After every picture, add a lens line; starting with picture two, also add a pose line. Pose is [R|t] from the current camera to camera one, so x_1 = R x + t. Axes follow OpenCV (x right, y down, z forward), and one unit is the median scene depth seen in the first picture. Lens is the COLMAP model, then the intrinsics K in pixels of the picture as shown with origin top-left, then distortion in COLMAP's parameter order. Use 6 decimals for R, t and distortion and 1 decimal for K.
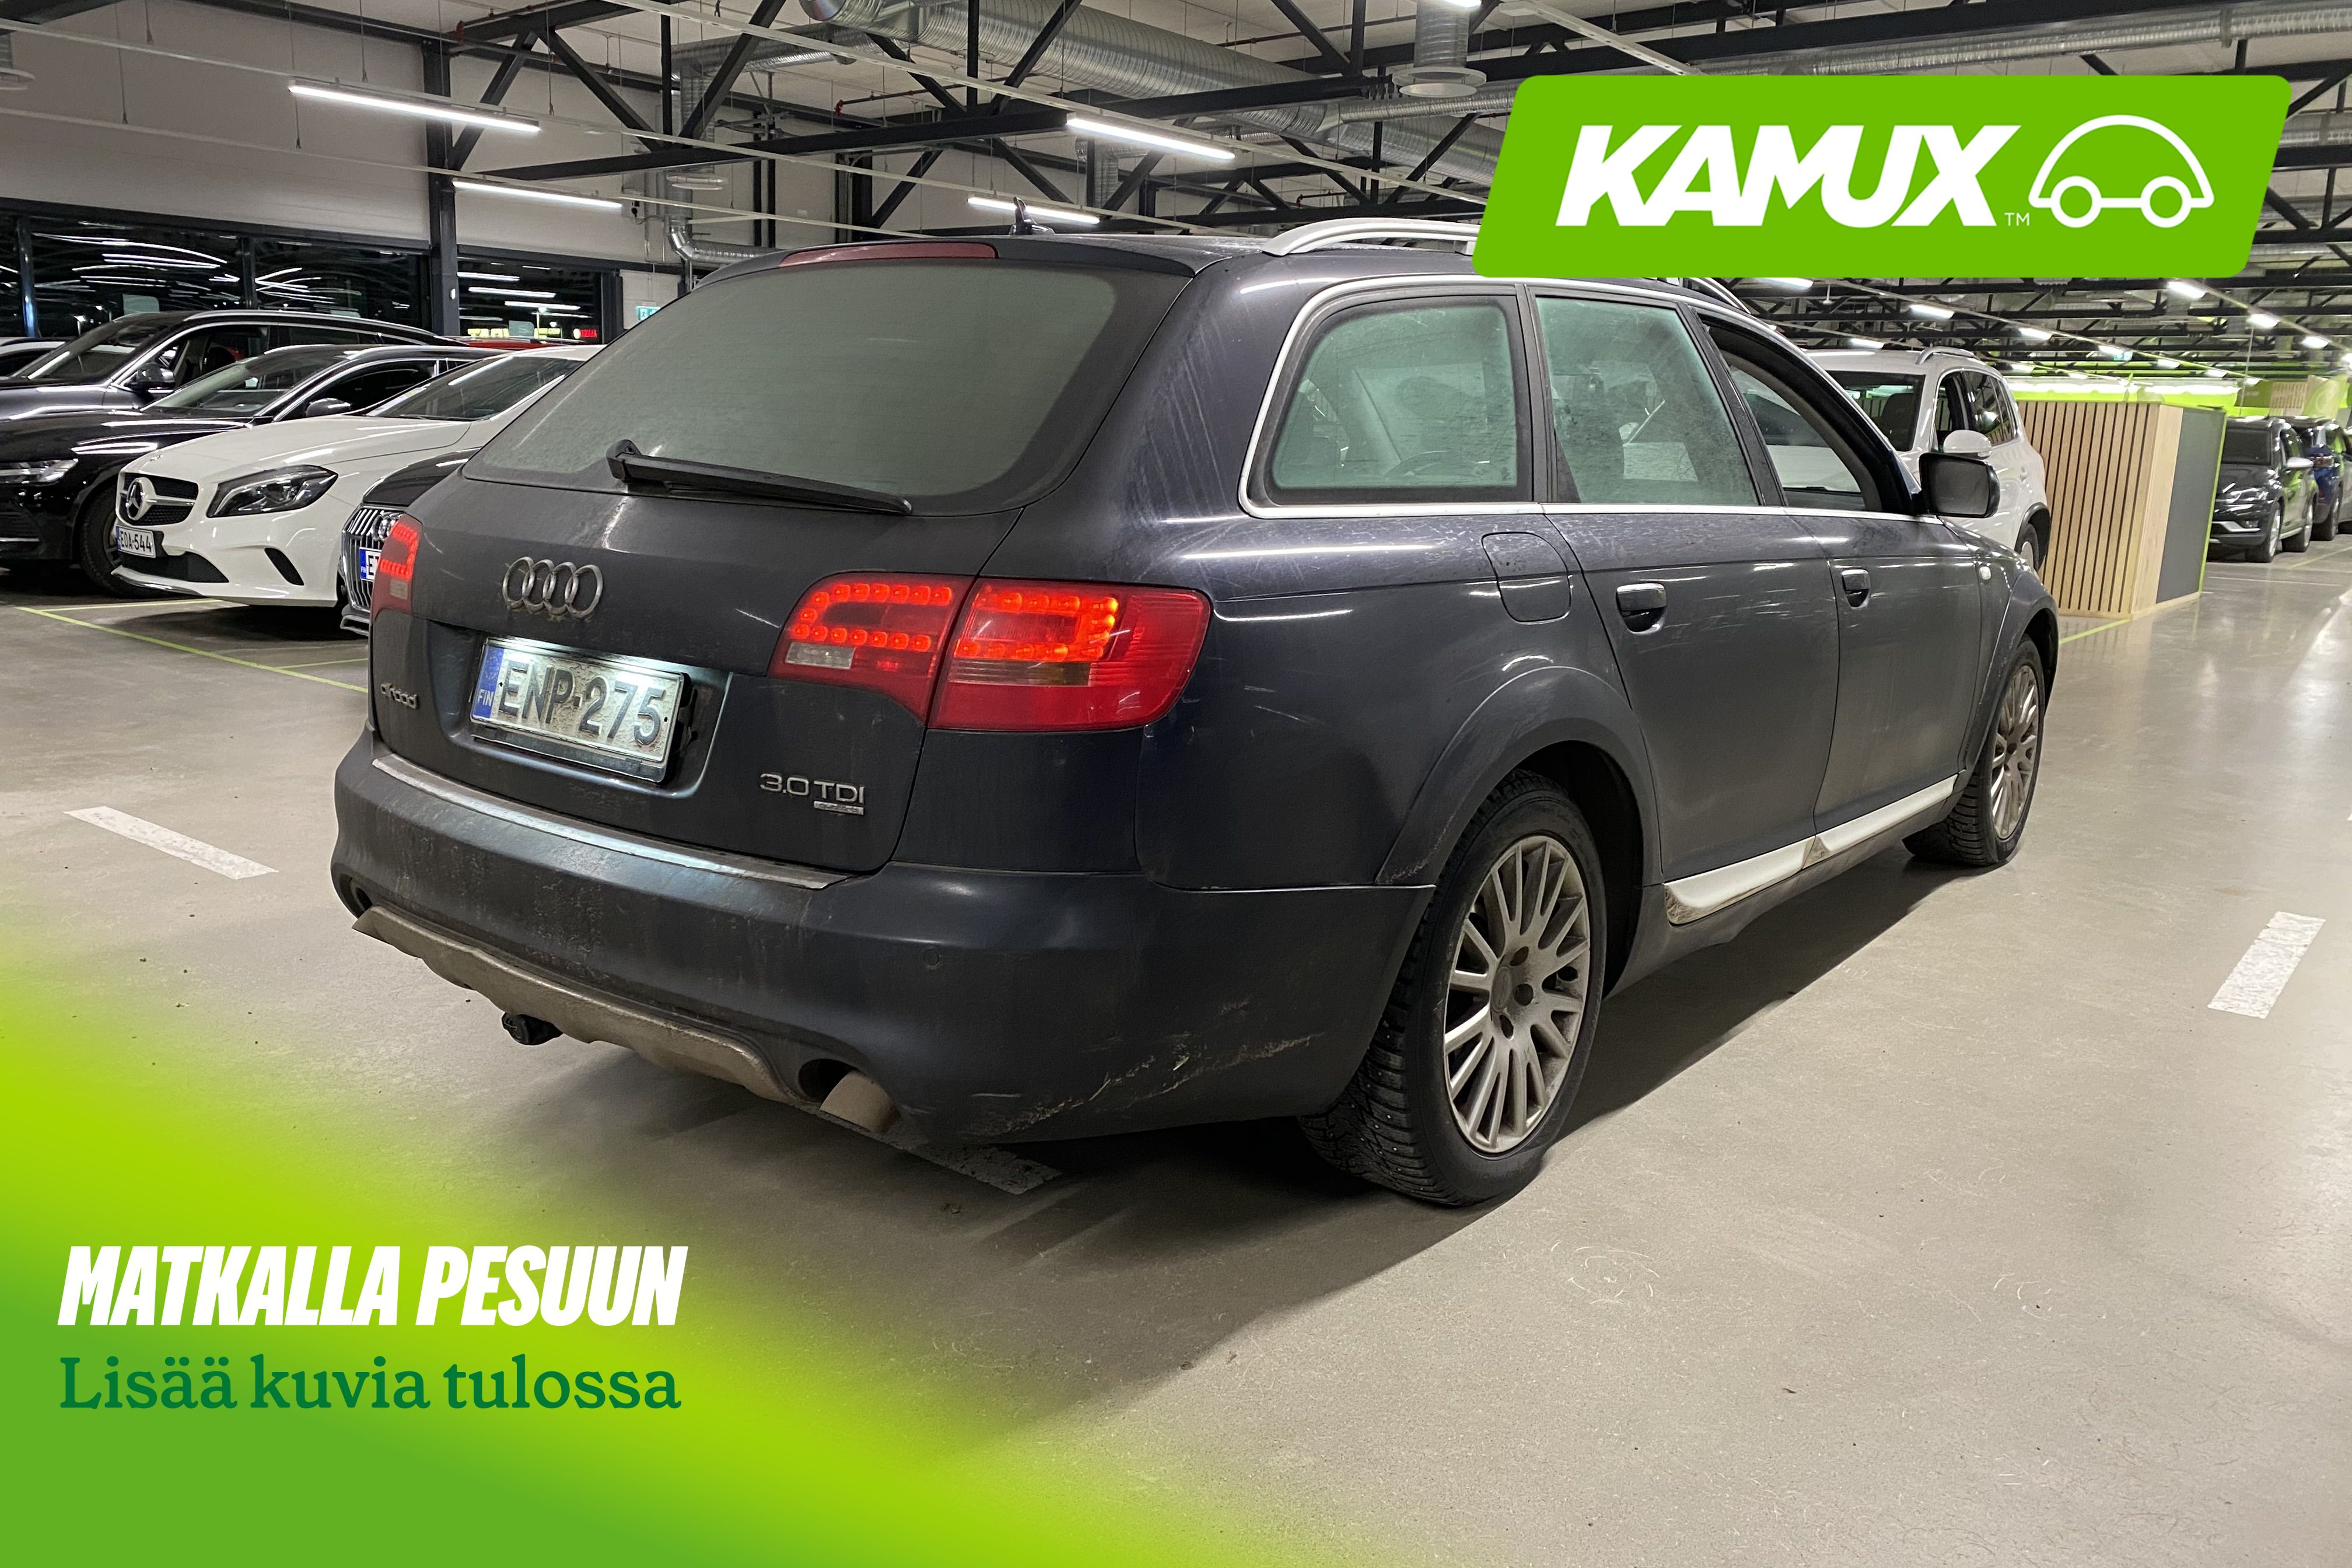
lens RADIAL K [[1740.4, 0, 1176.0], [0, 1740.4, 784.0], [0, 0, 1]] dist [0.000103, 0.000529]
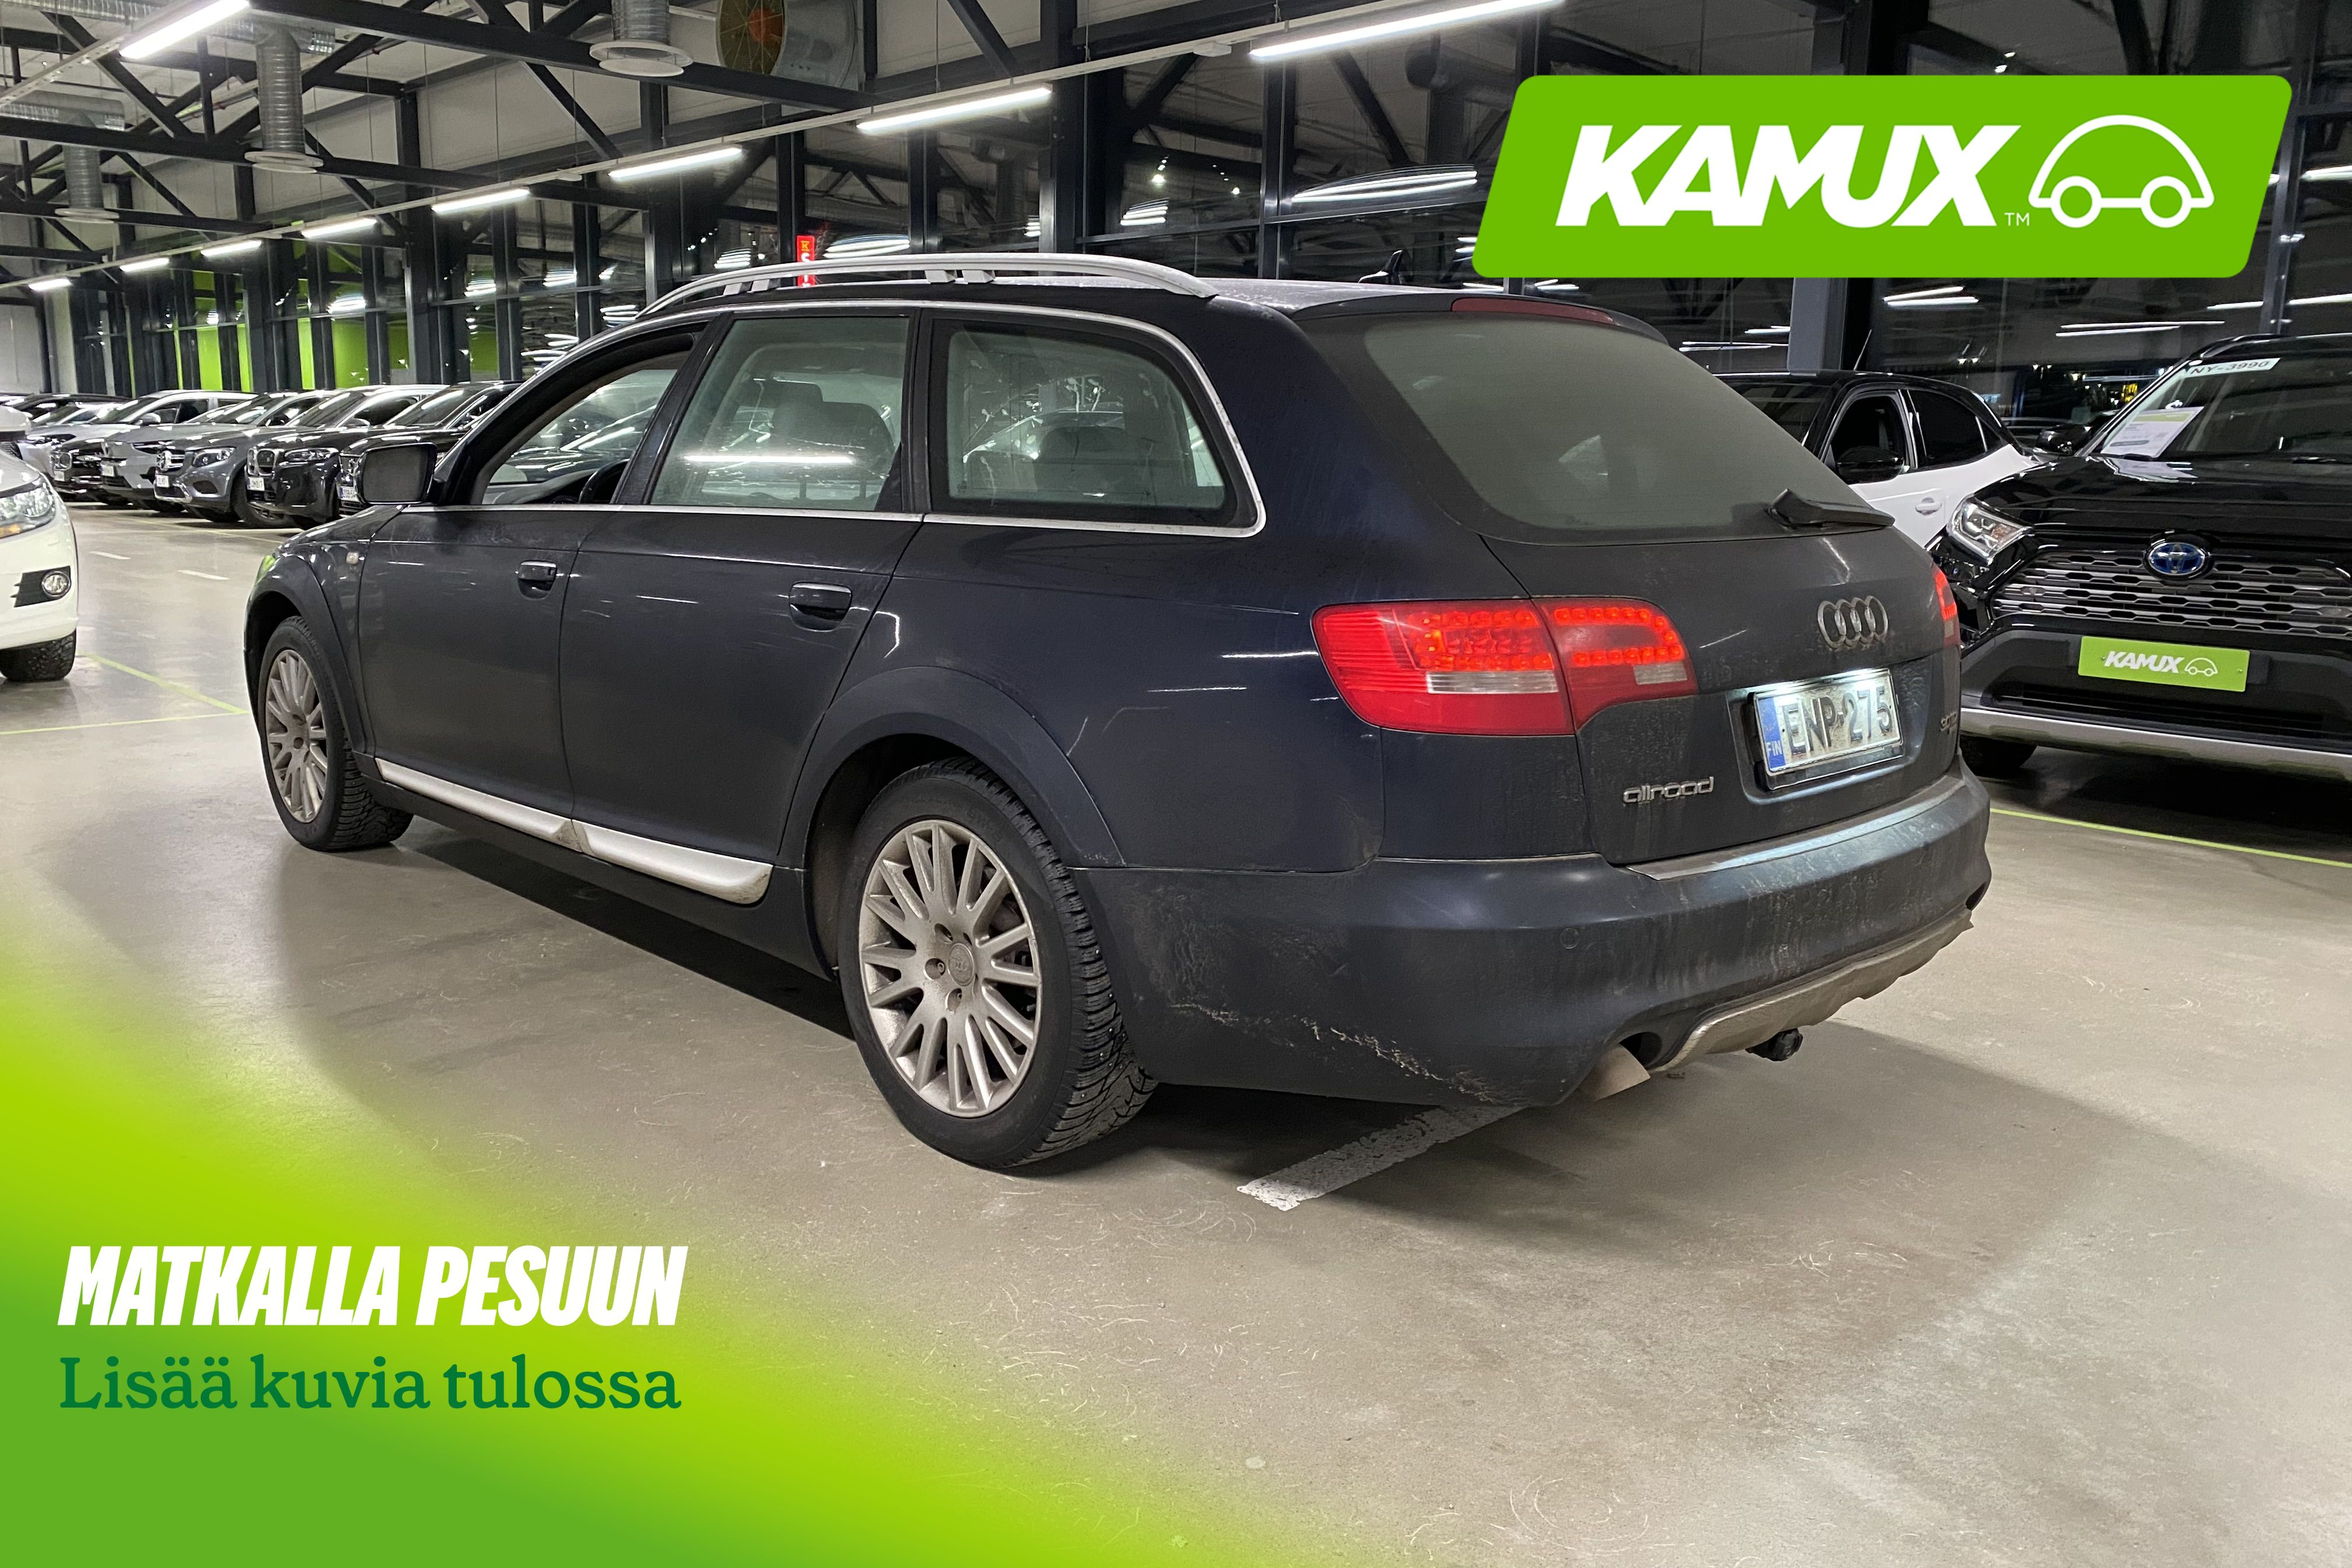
lens RADIAL K [[1740.4, 0, 1176.0], [0, 1740.4, 784.0], [0, 0, 1]] dist [0.000103, 0.000529]
pose [[0.102780, -0.212762, 0.971683, -1.464536], [0.185546, 0.963812, 0.191412, -0.297240], [-0.977246, 0.160619, 0.138538, 1.235117]]
